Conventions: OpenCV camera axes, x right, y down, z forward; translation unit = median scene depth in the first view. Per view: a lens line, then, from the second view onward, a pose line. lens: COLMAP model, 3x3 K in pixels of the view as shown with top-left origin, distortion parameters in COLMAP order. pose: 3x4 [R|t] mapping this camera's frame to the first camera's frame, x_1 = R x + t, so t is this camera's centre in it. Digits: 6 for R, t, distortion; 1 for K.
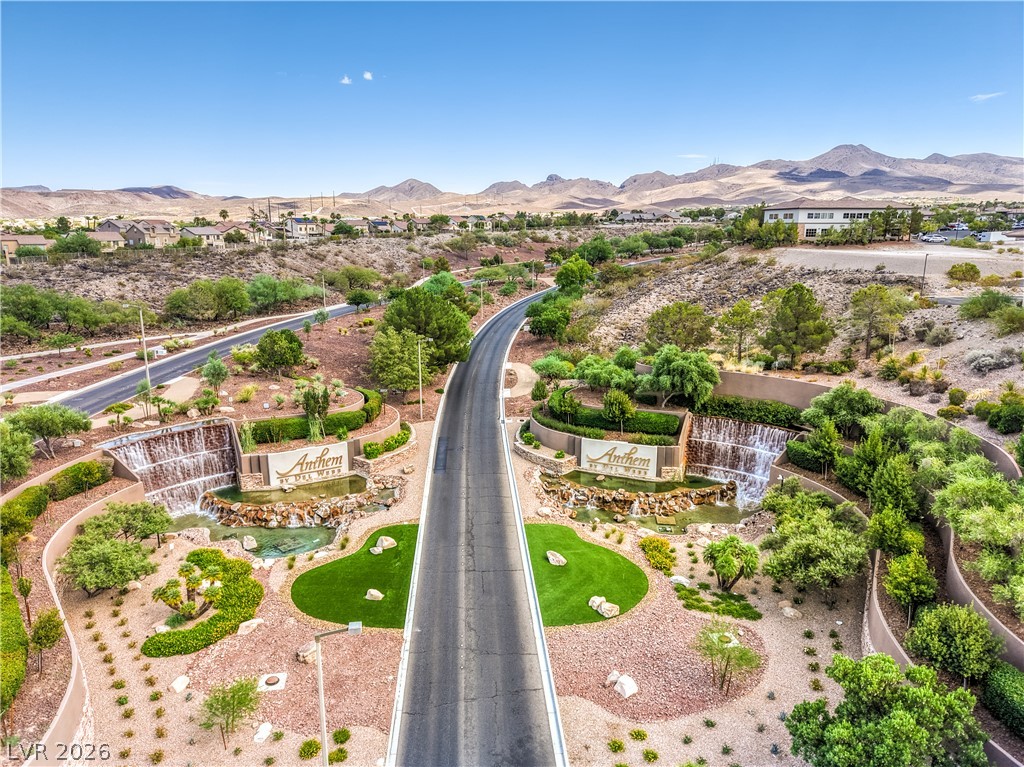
lens RADIAL K [[683.3, 0, 513.8], [0, 683.3, 383.6], [0, 0, 1]] dist [0.027253, -0.023759]
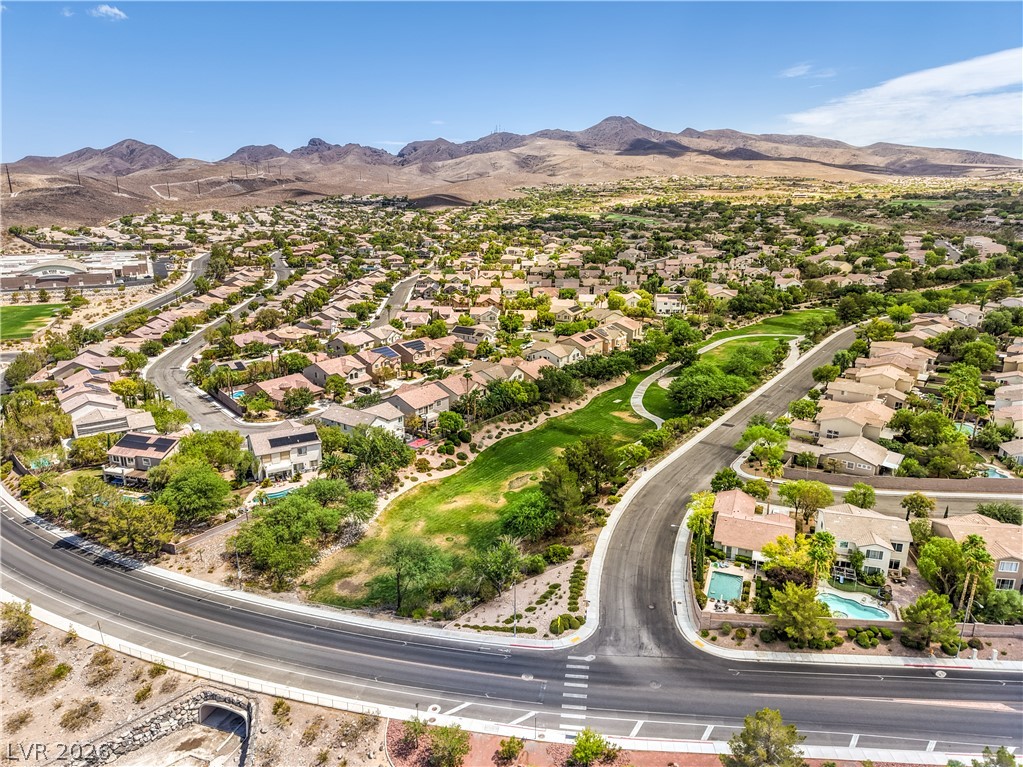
lens RADIAL K [[682.7, 0, 508.5], [0, 682.7, 401.8], [0, 0, 1]] dist [0.027253, -0.023759]
pose [[0.941086, -0.098591, 0.323475, -1.804180], [0.075937, 0.993739, 0.081954, -2.350140], [-0.329530, -0.052562, 0.942681, 7.439325]]
